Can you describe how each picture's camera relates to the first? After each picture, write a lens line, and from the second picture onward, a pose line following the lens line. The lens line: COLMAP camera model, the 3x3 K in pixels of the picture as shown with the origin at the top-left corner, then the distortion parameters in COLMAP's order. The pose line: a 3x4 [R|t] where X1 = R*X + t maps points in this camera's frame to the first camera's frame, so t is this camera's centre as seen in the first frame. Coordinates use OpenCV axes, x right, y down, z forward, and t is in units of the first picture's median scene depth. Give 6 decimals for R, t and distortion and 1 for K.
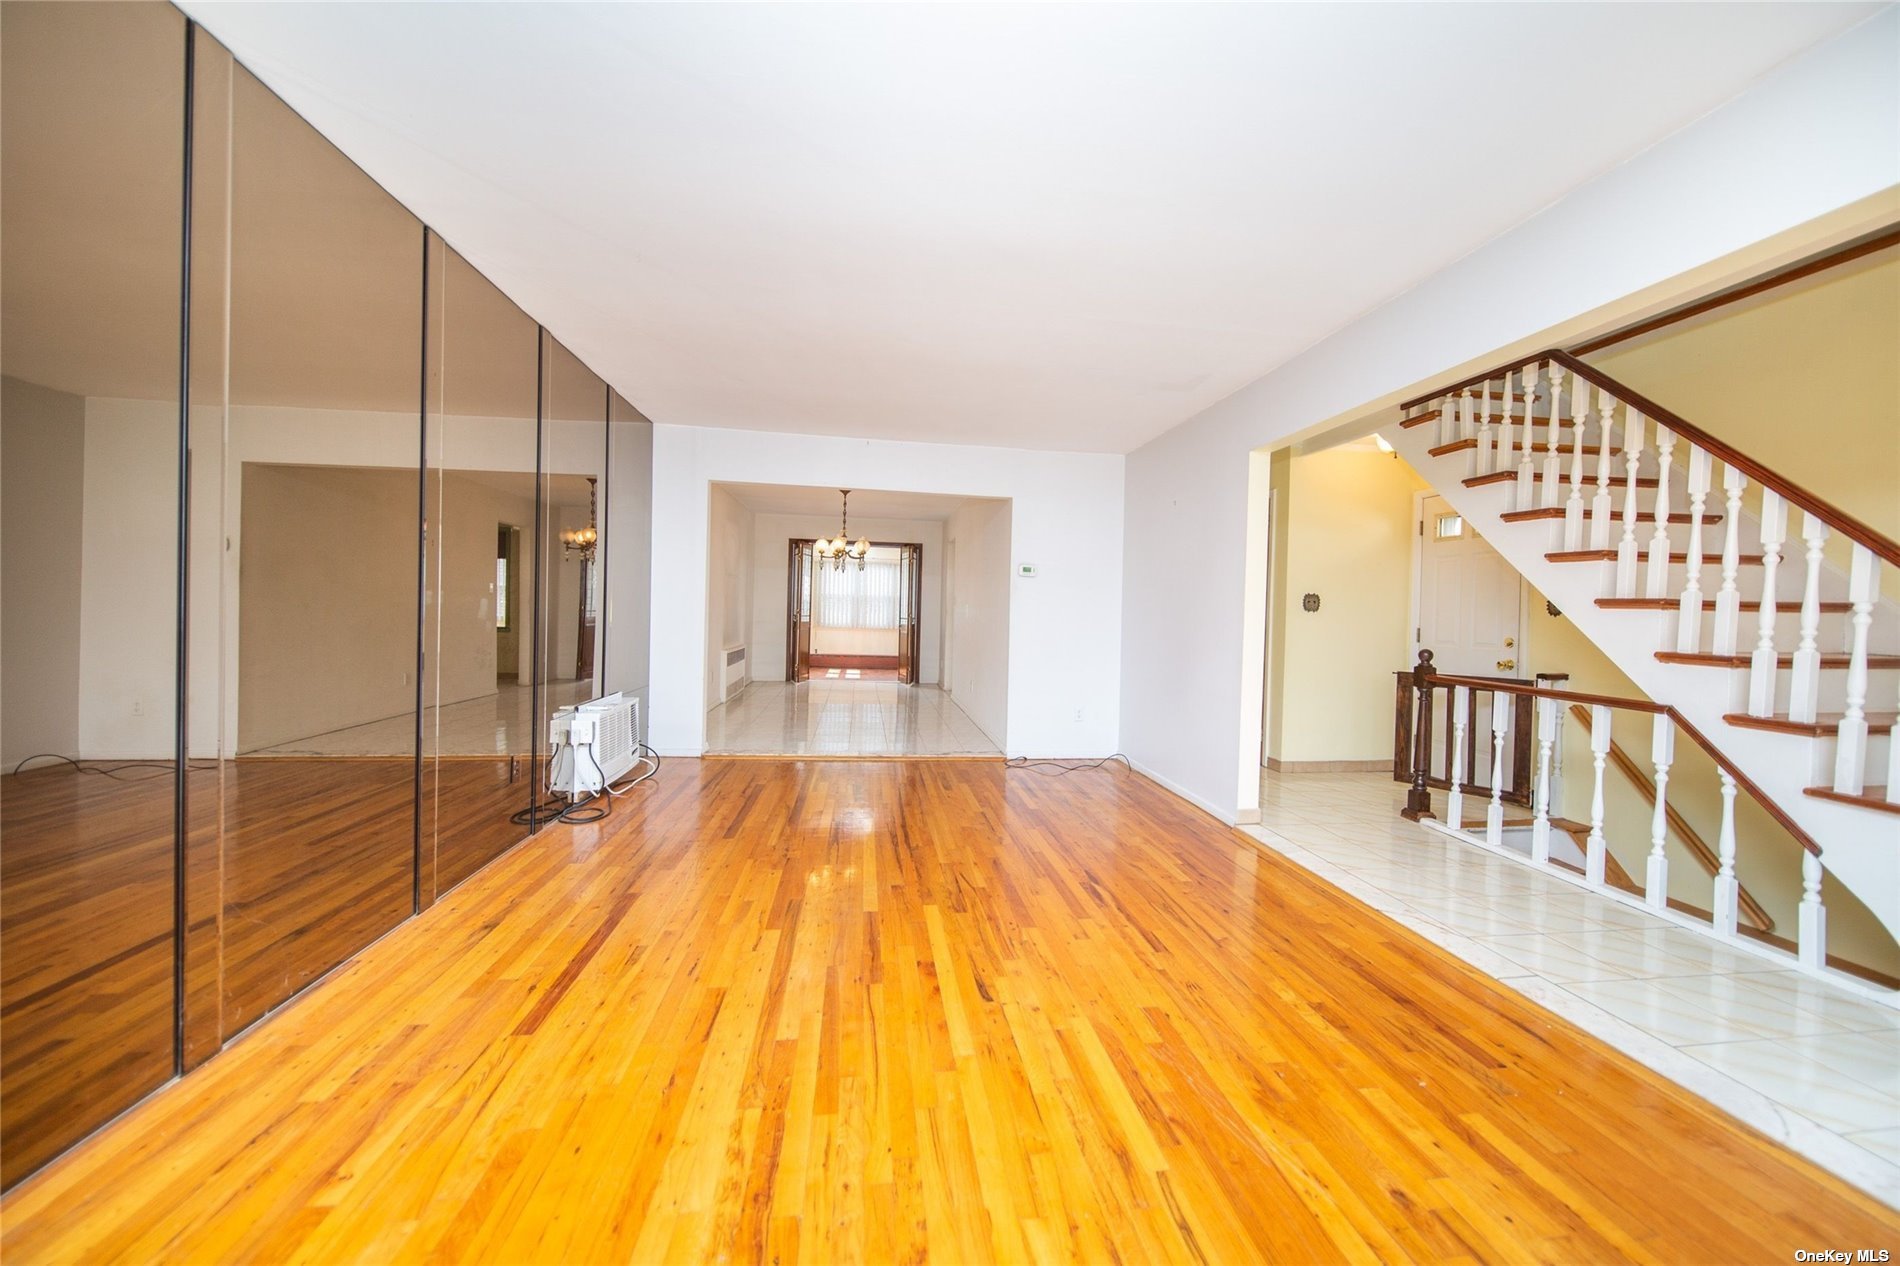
lens RADIAL K [[688.7, 0, 936.0], [0, 688.7, 626.7], [0, 0, 1]] dist [0.000240, 0.000019]
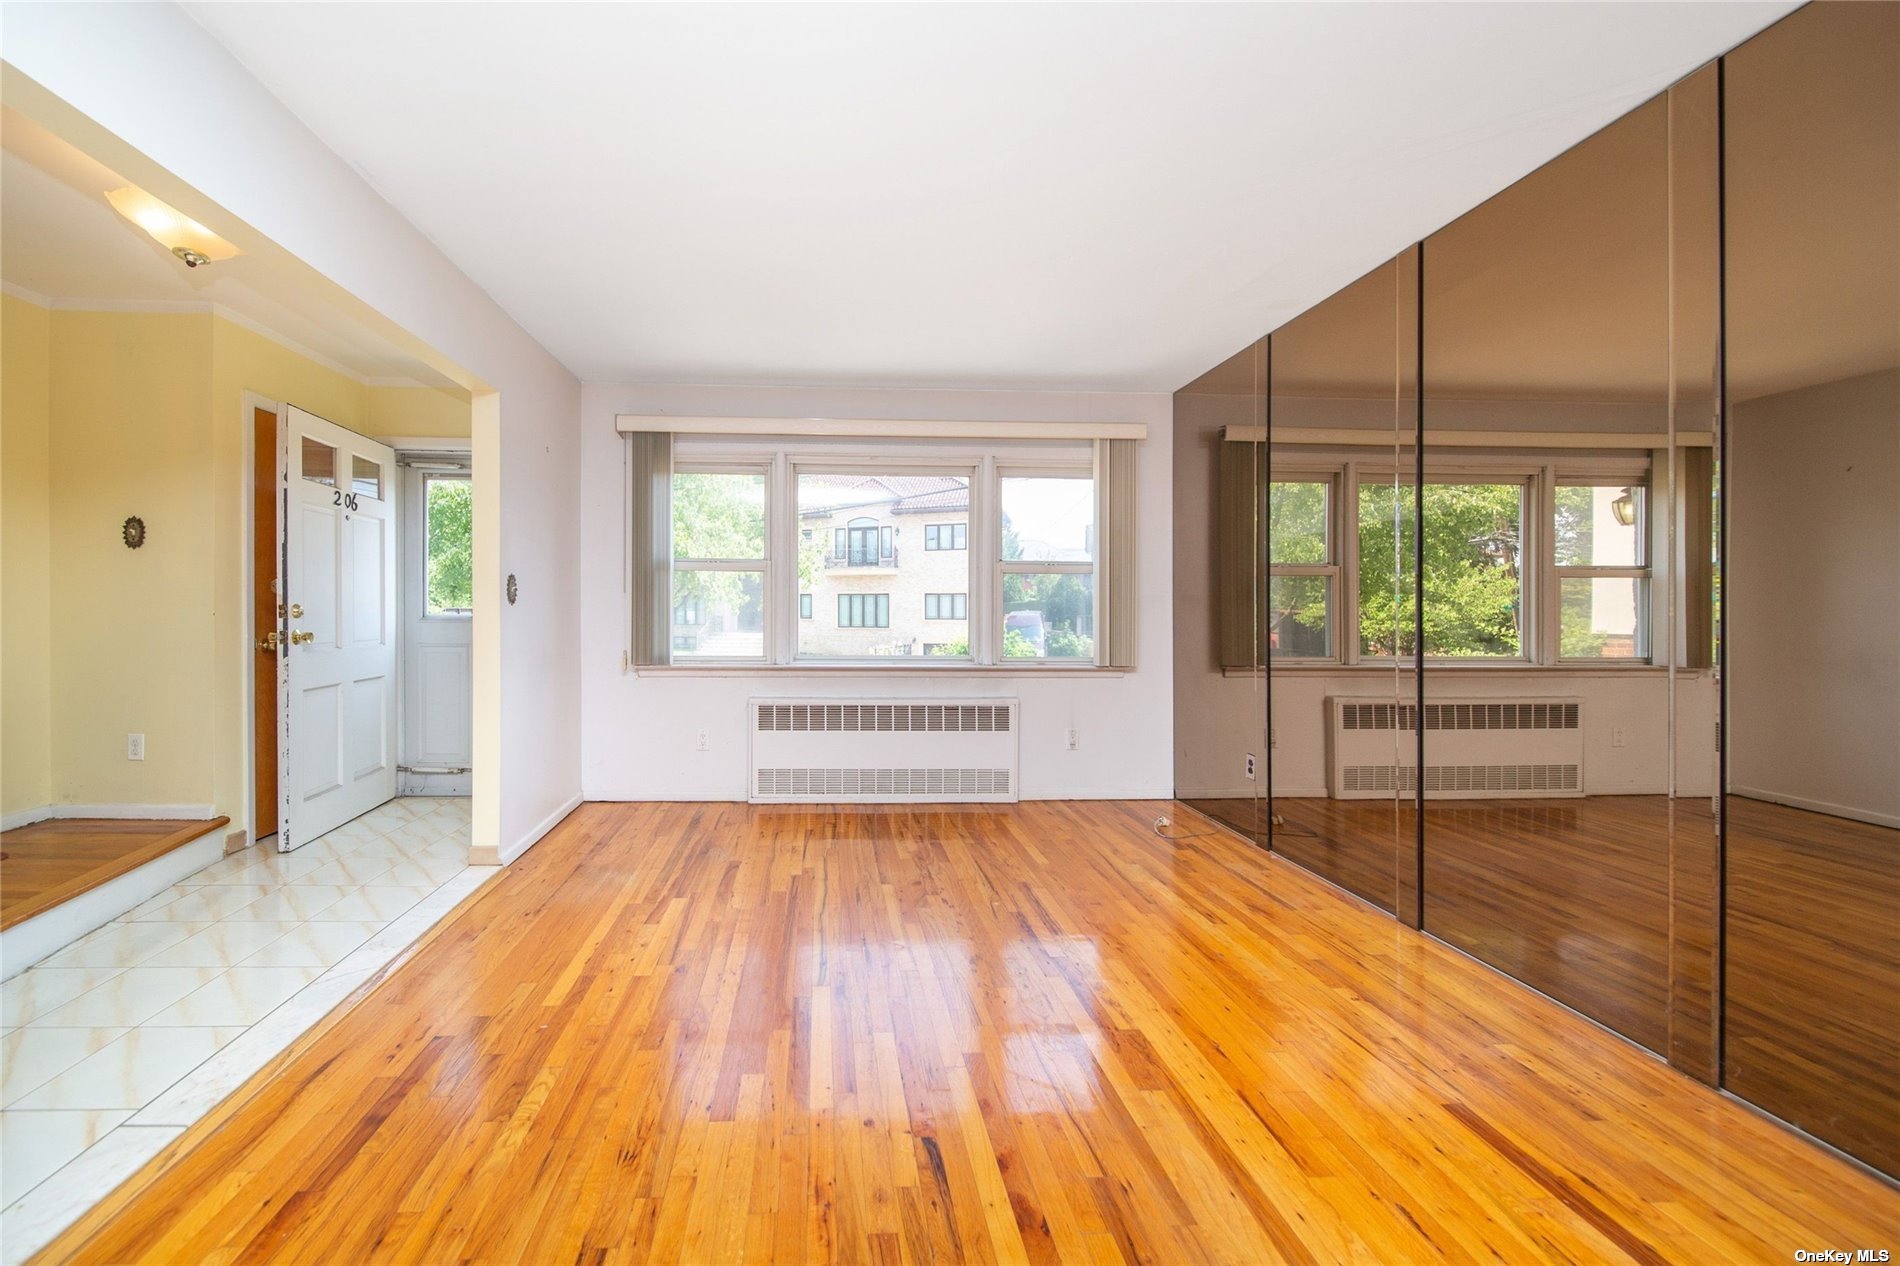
lens RADIAL K [[727.1, 0, 974.4], [0, 727.1, 609.1], [0, 0, 1]] dist [-0.001167, -0.000096]
pose [[-0.993558, -0.038365, -0.106637, 0.123916], [-0.039836, 0.999138, 0.011695, -0.034965], [0.106096, 0.015868, -0.994229, 1.650477]]
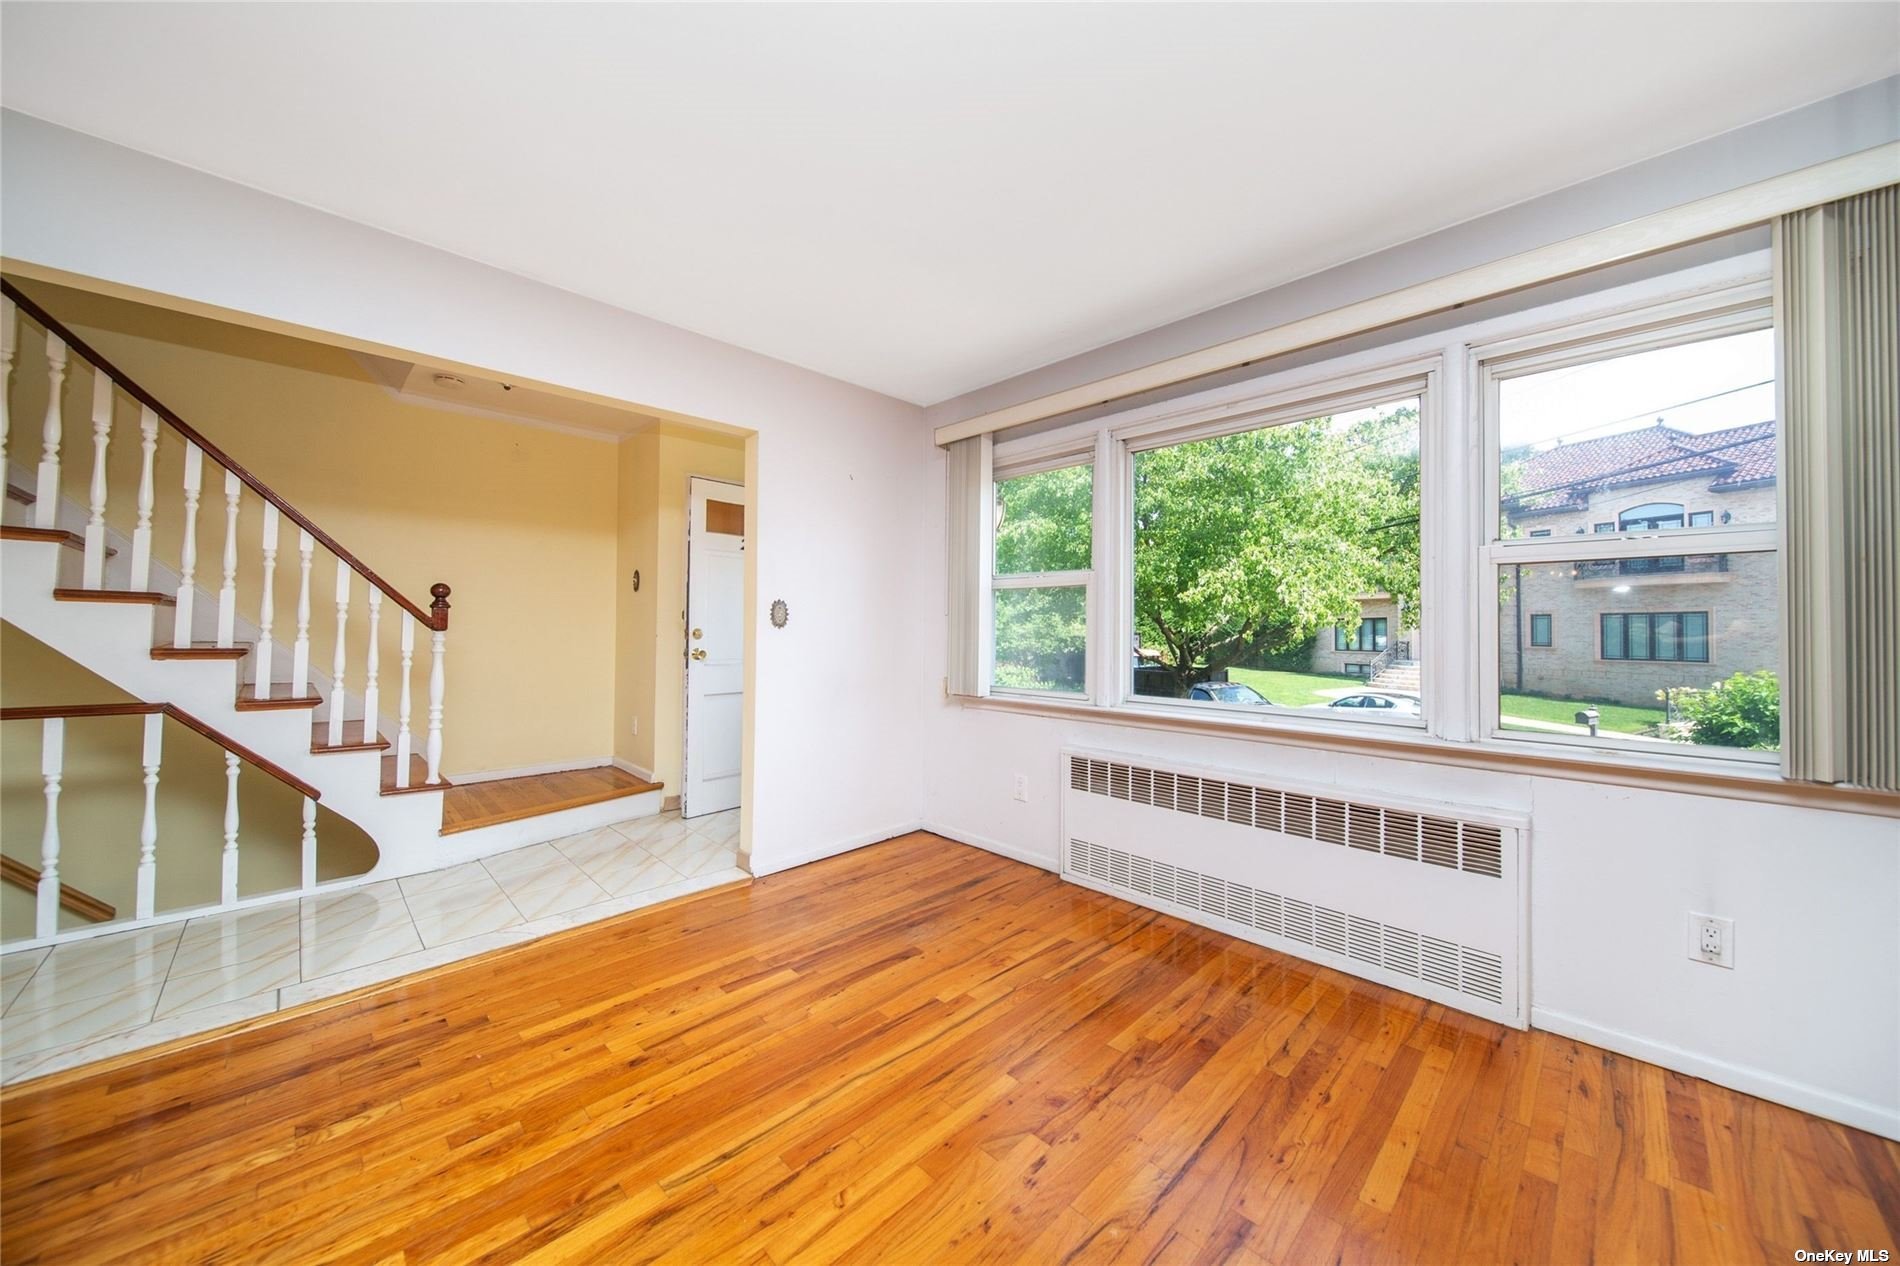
lens RADIAL K [[721.1, 0, 943.1], [0, 721.1, 615.1], [0, 0, 1]] dist [-0.001420, -0.001315]
pose [[-0.649043, -0.022540, 0.760417, -0.462394], [-0.016024, 0.999744, 0.015957, -0.047161], [-0.760583, -0.001828, -0.649239, 0.877243]]
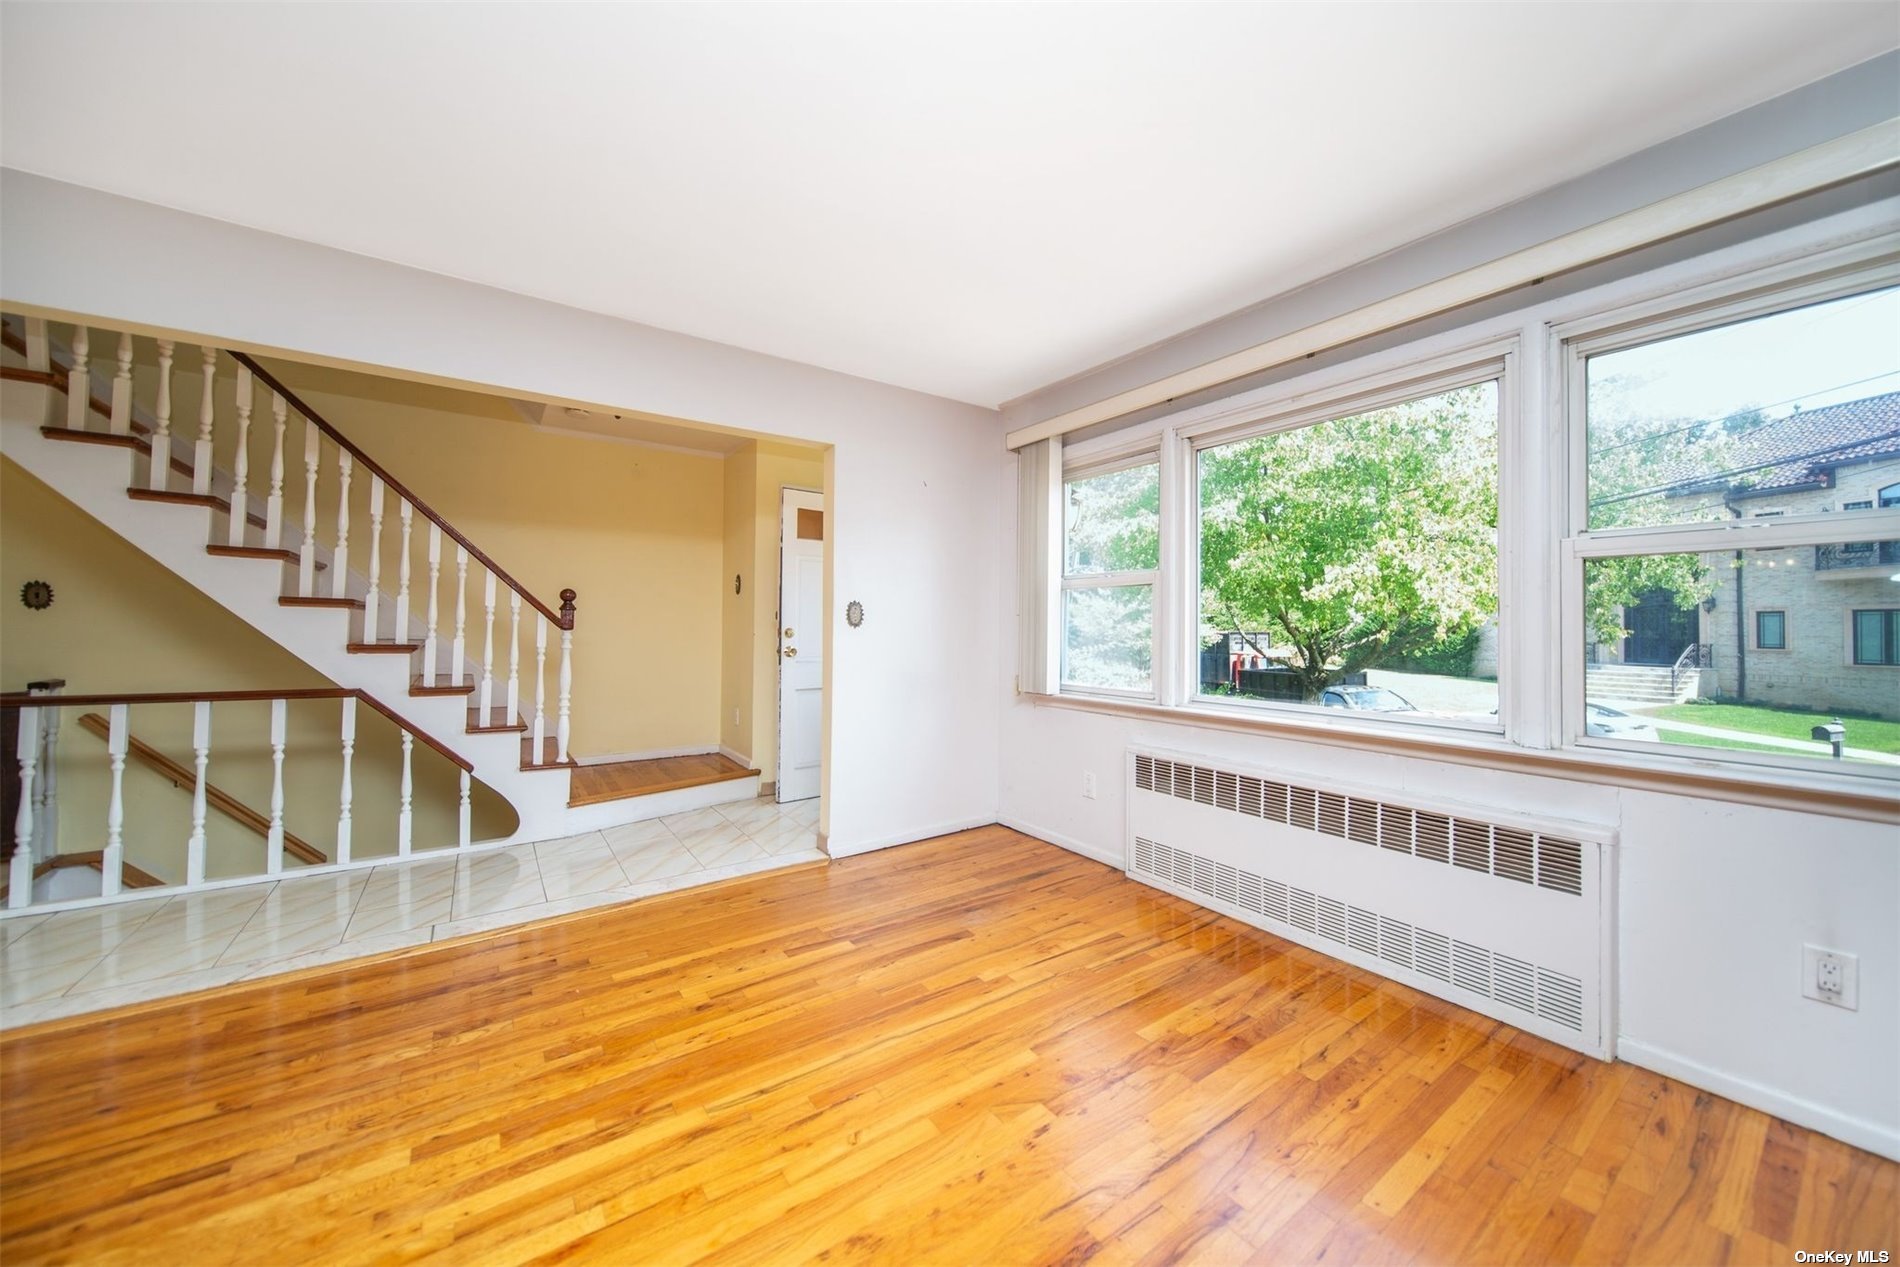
lens RADIAL K [[724.2, 0, 949.9], [0, 724.2, 615.7], [0, 0, 1]] dist [-0.000981, -0.001162]
pose [[-0.514765, -0.021686, 0.857057, -0.588087], [-0.009834, 0.999764, 0.019390, -0.050358], [-0.857275, 0.001553, -0.514856, 0.815204]]
